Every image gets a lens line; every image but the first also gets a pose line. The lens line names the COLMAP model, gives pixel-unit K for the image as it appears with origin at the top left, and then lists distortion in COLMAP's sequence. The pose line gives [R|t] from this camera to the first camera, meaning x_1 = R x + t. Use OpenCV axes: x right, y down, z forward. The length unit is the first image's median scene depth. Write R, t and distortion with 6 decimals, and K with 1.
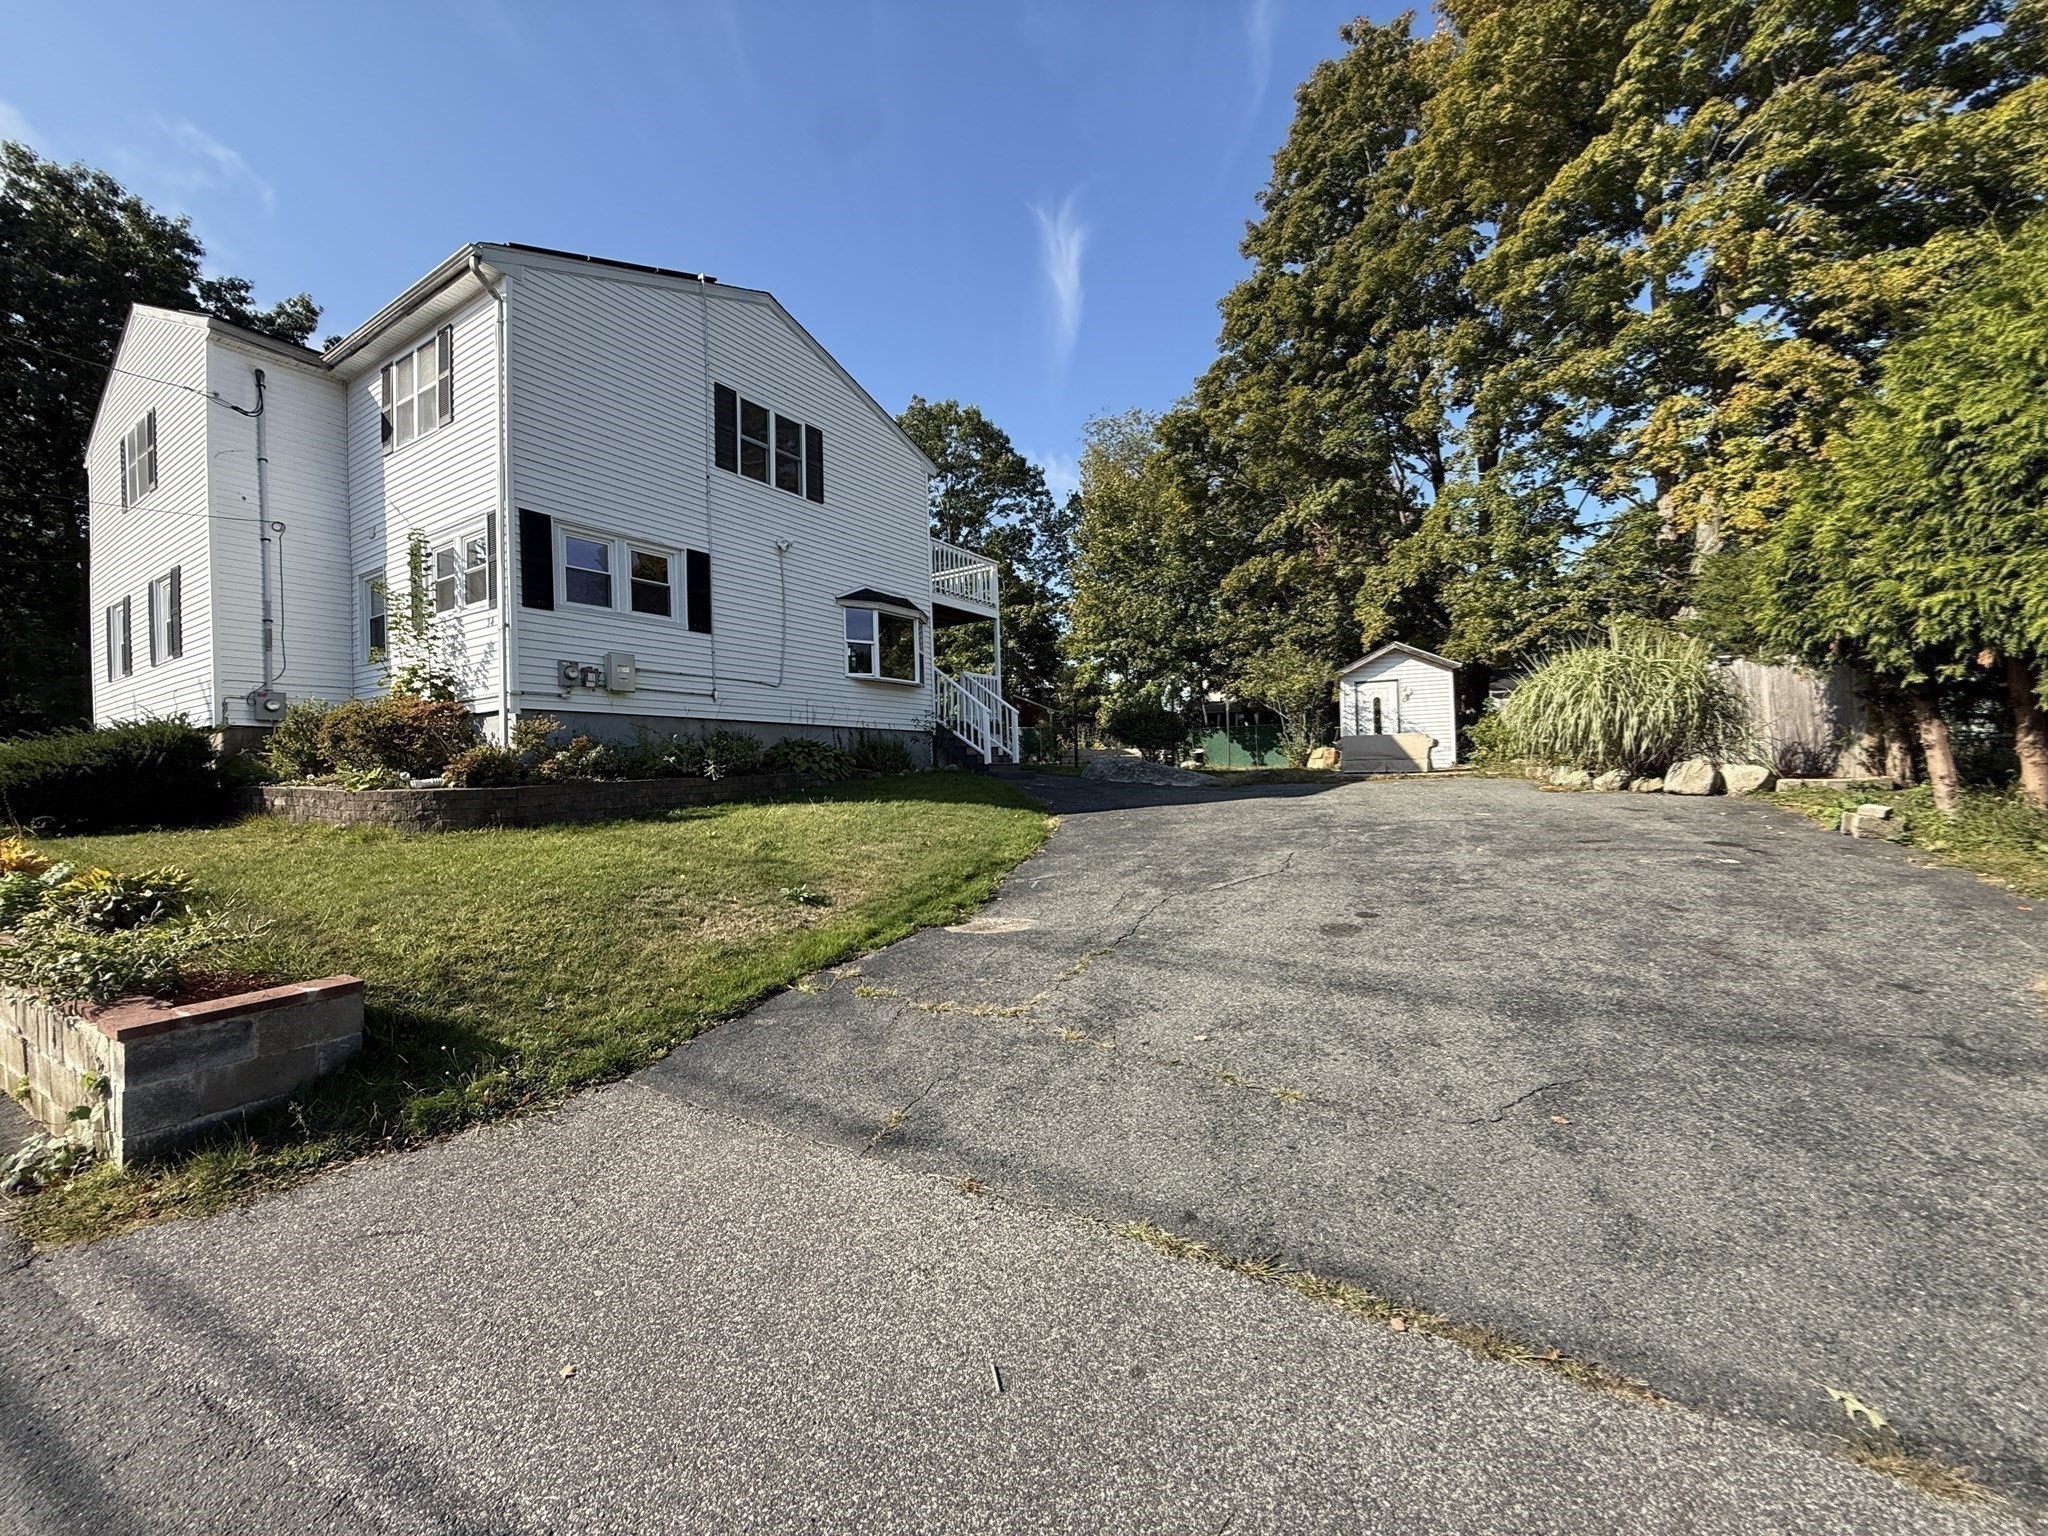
lens RADIAL K [[815.6, 0, 1021.5], [0, 815.6, 770.1], [0, 0, 1]] dist [-0.000696, 0.000542]
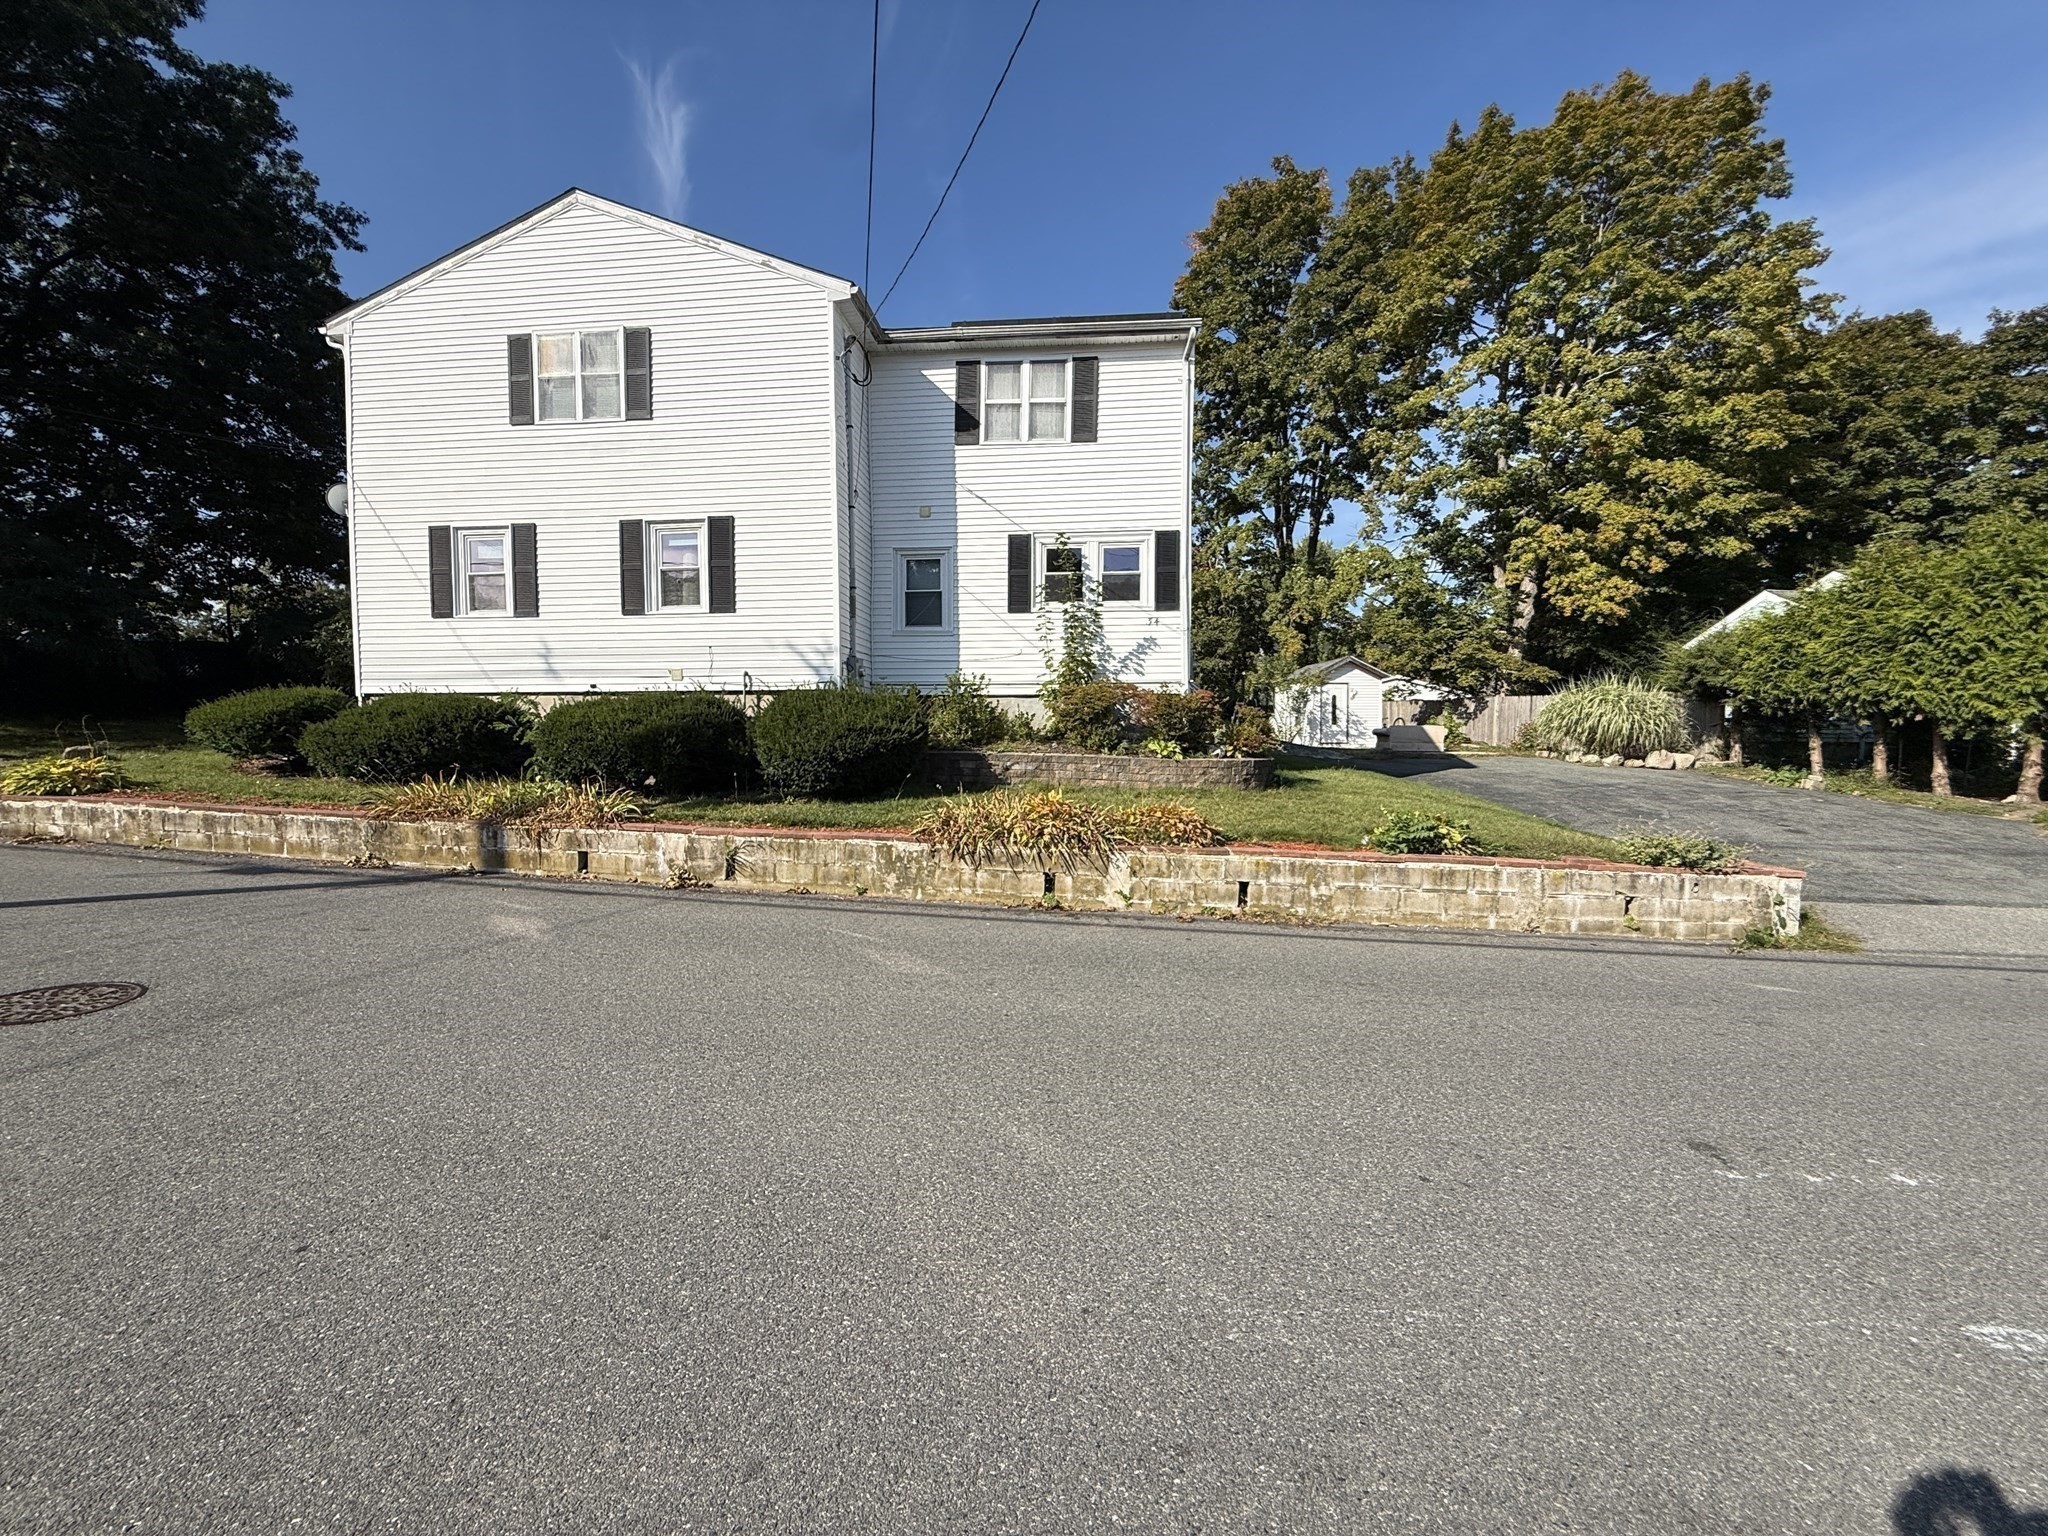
lens RADIAL K [[815.6, 0, 1021.5], [0, 815.6, 770.1], [0, 0, 1]] dist [-0.000696, 0.000542]
pose [[0.901590, 0.007857, 0.432520, -1.177306], [-0.025781, 0.999034, 0.035592, 0.003494], [-0.431823, -0.043240, 0.900921, -0.021711]]
